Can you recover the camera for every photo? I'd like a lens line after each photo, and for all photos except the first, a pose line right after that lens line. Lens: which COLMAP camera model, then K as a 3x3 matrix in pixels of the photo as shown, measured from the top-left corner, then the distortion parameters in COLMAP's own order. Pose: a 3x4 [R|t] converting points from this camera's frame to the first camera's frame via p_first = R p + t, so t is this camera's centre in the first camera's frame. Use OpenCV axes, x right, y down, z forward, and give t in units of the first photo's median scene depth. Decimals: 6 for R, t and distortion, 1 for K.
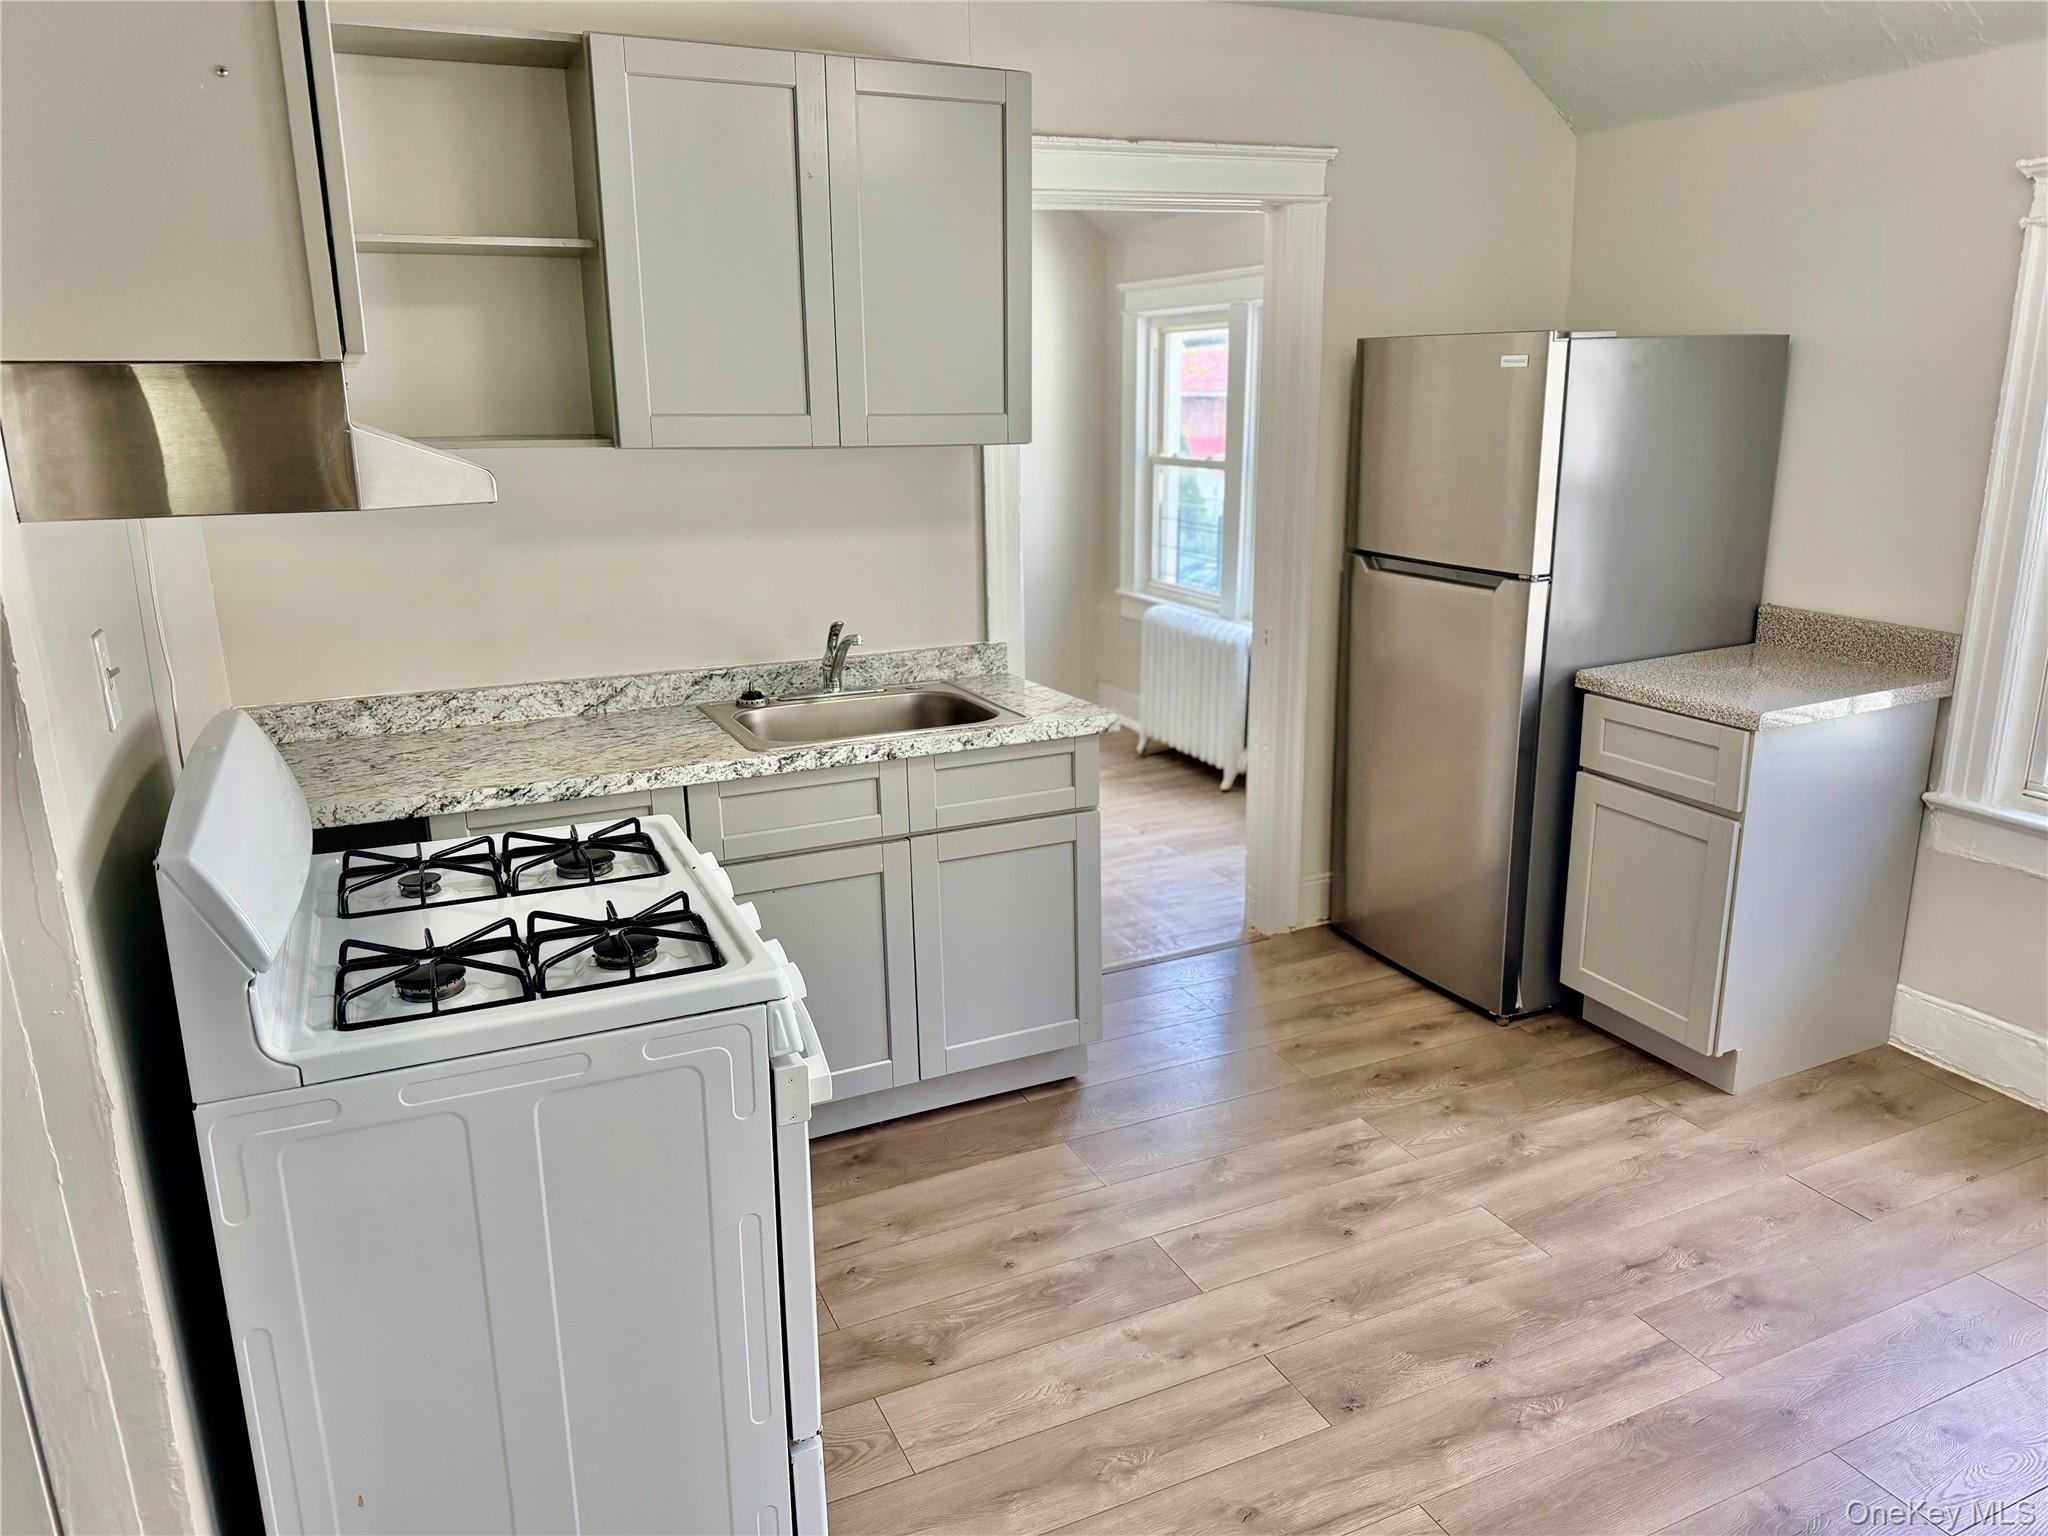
lens RADIAL K [[1417.3, 0, 1024.0], [0, 1417.3, 768.0], [0, 0, 1]] dist [0.002522, 0.000231]
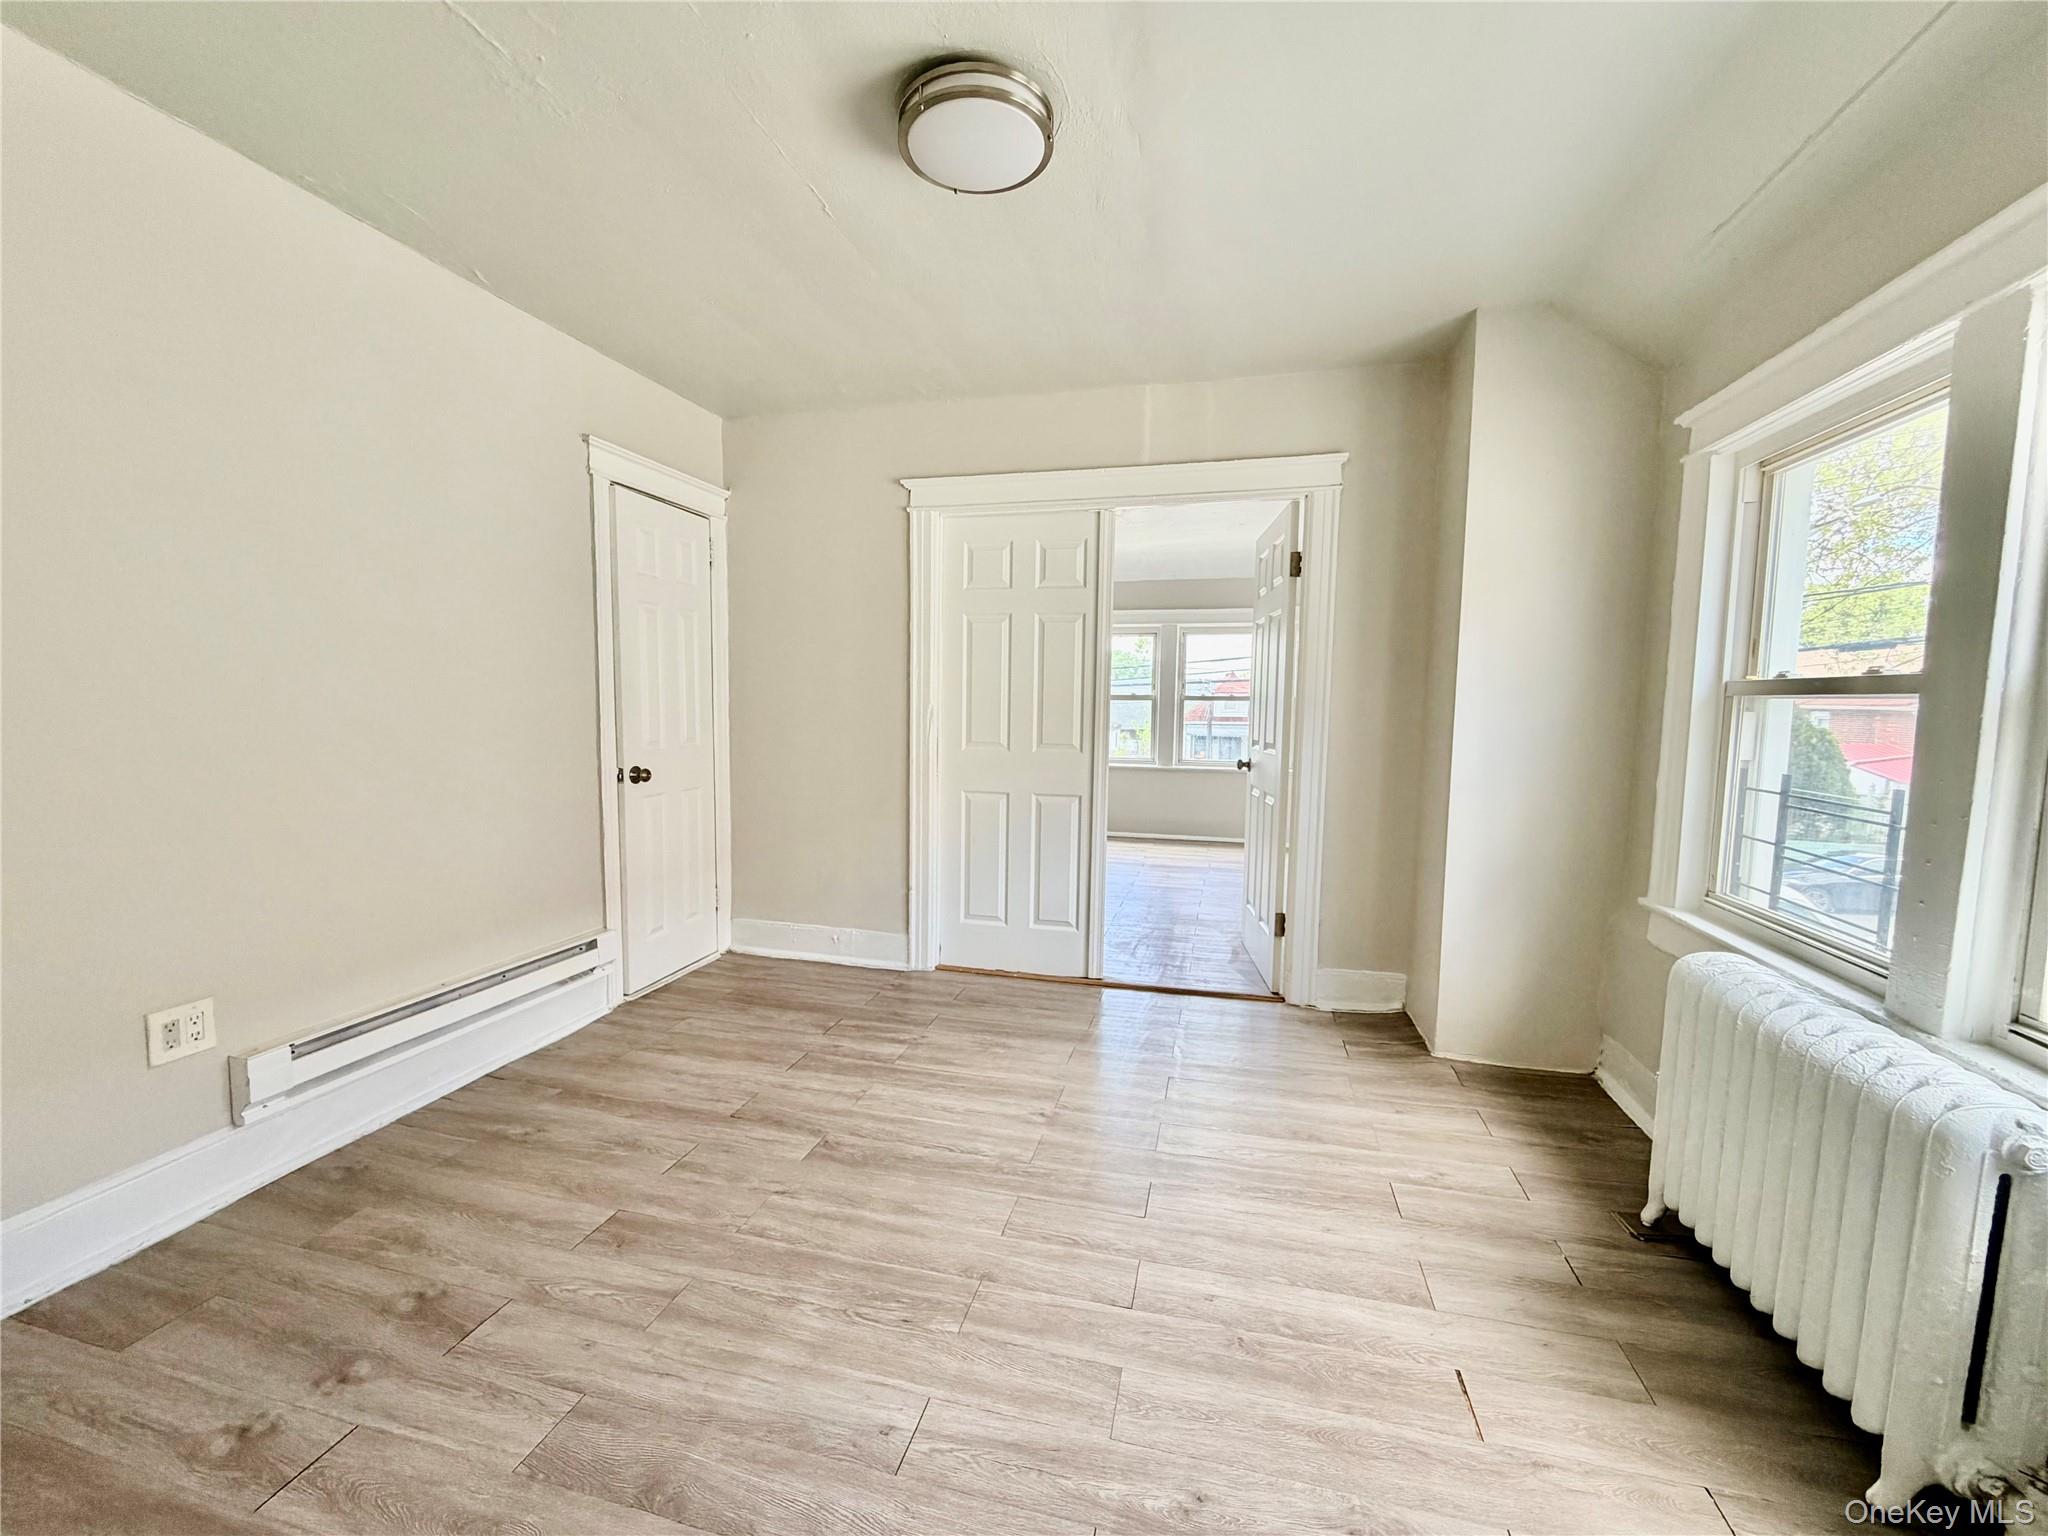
lens RADIAL K [[807.0, 0, 1024.0], [0, 807.0, 768.0], [0, 0, 1]] dist [0.000180, 0.000072]
pose [[0.775103, 0.070763, -0.627860, 0.078722], [-0.182539, 0.976415, -0.115300, -0.098769], [0.604892, 0.203978, 0.769739, 0.599554]]
